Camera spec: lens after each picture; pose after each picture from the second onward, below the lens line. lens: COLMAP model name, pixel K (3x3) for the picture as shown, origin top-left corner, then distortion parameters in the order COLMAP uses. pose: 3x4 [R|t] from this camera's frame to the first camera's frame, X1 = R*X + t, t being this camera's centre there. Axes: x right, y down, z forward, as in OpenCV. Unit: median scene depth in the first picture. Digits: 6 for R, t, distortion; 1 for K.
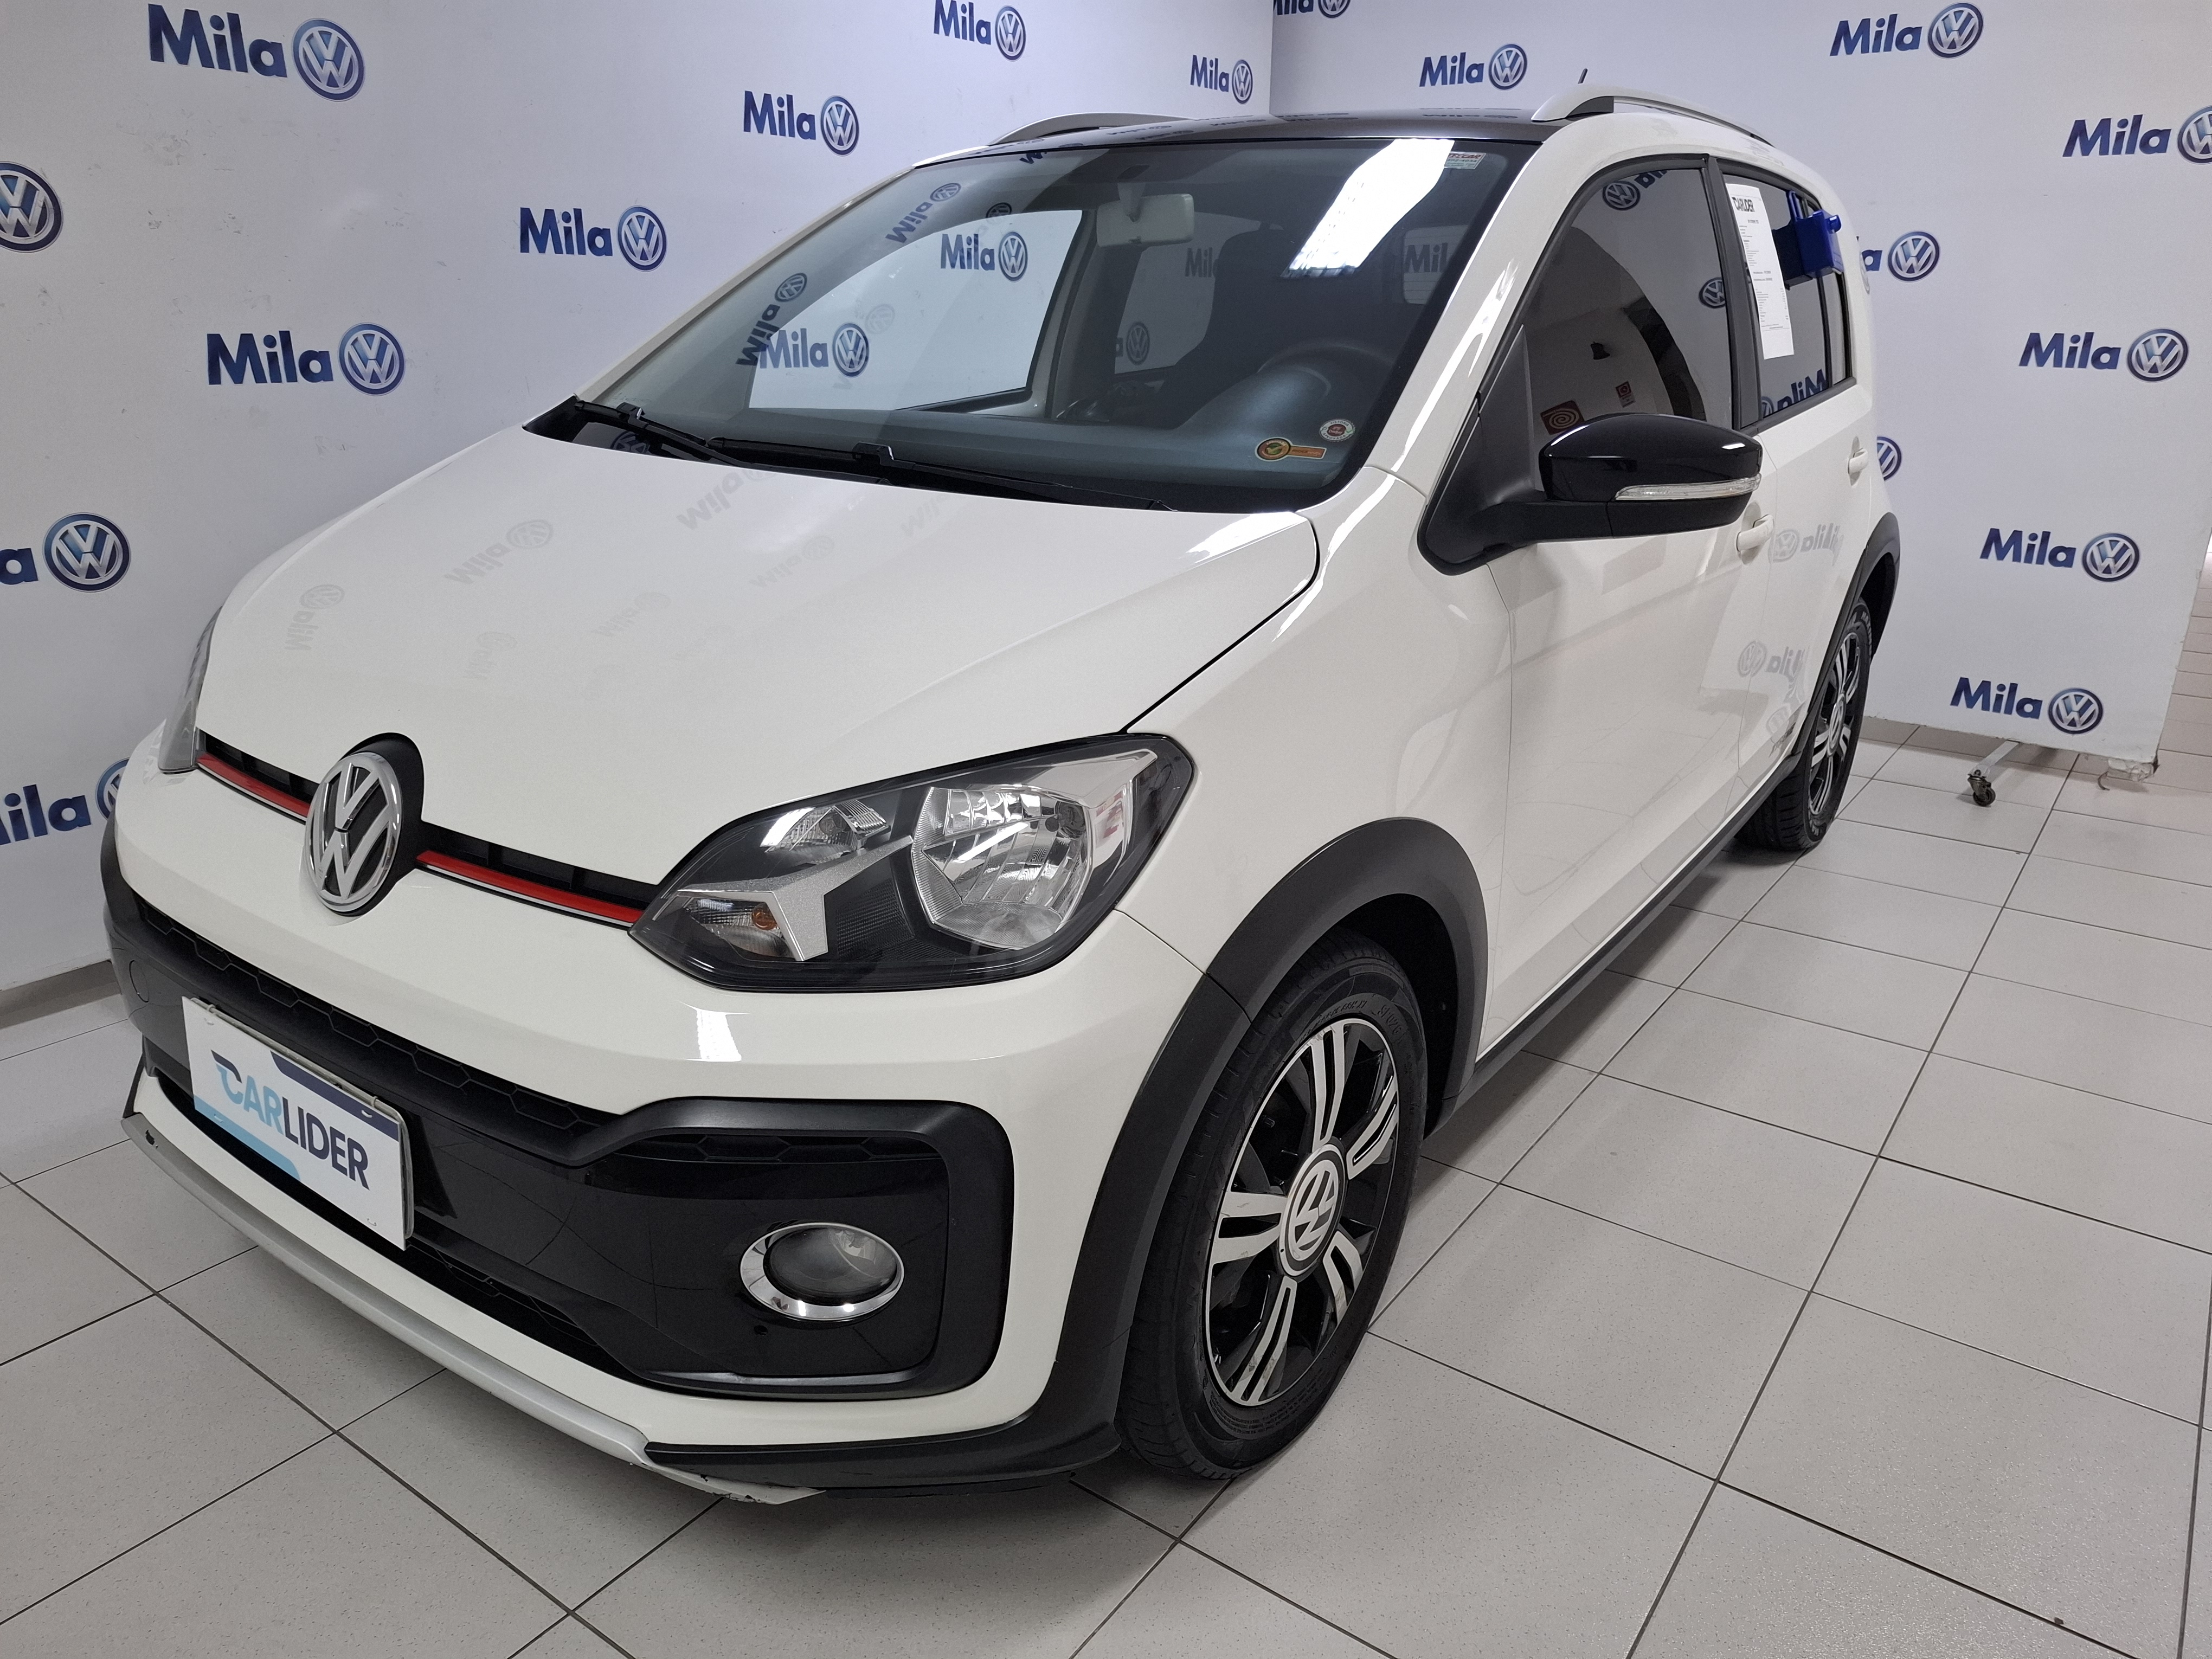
lens RADIAL K [[1476.4, 0, 1106.0], [0, 1476.4, 829.5], [0, 0, 1]] dist [0.114181, -0.165954]
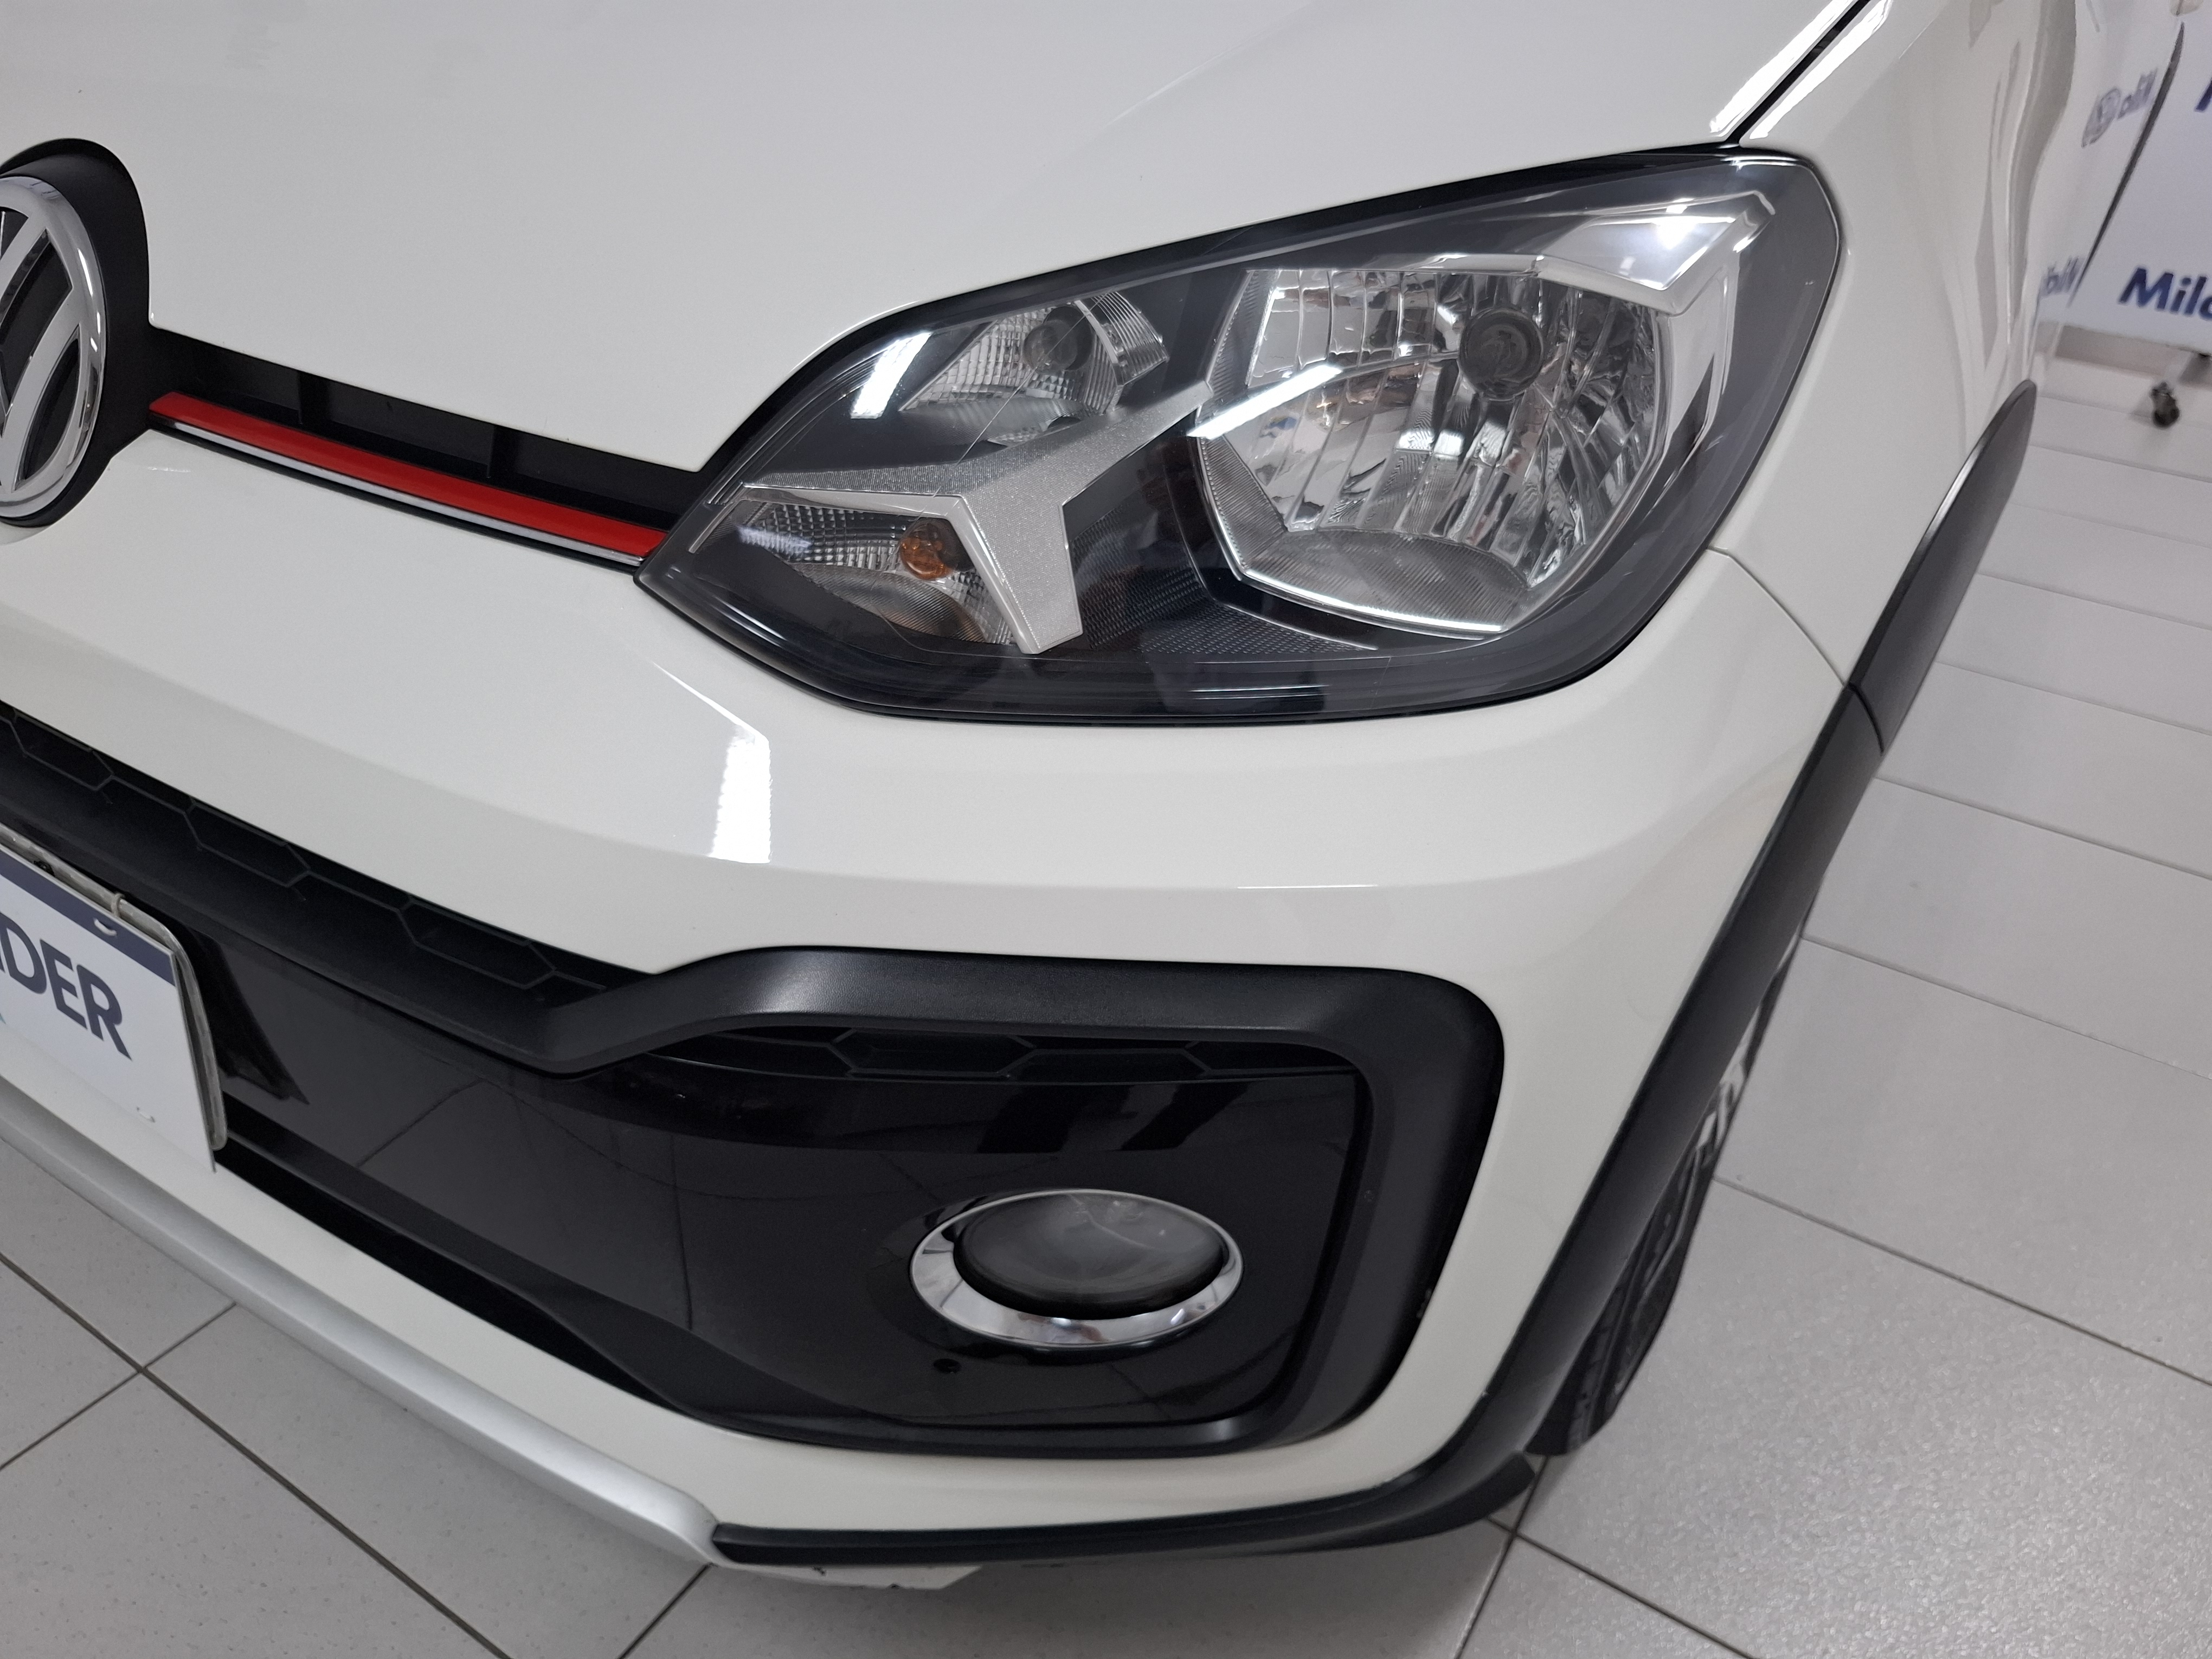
lens RADIAL K [[1553.4, 0, 1106.0], [0, 1553.4, 829.5], [0, 0, 1]] dist [0.070464, -0.088989]
pose [[0.997296, 0.004914, 0.073320, -0.197577], [-0.022152, 0.971450, 0.236206, 0.025790], [-0.070066, -0.237192, 0.968933, 0.476671]]
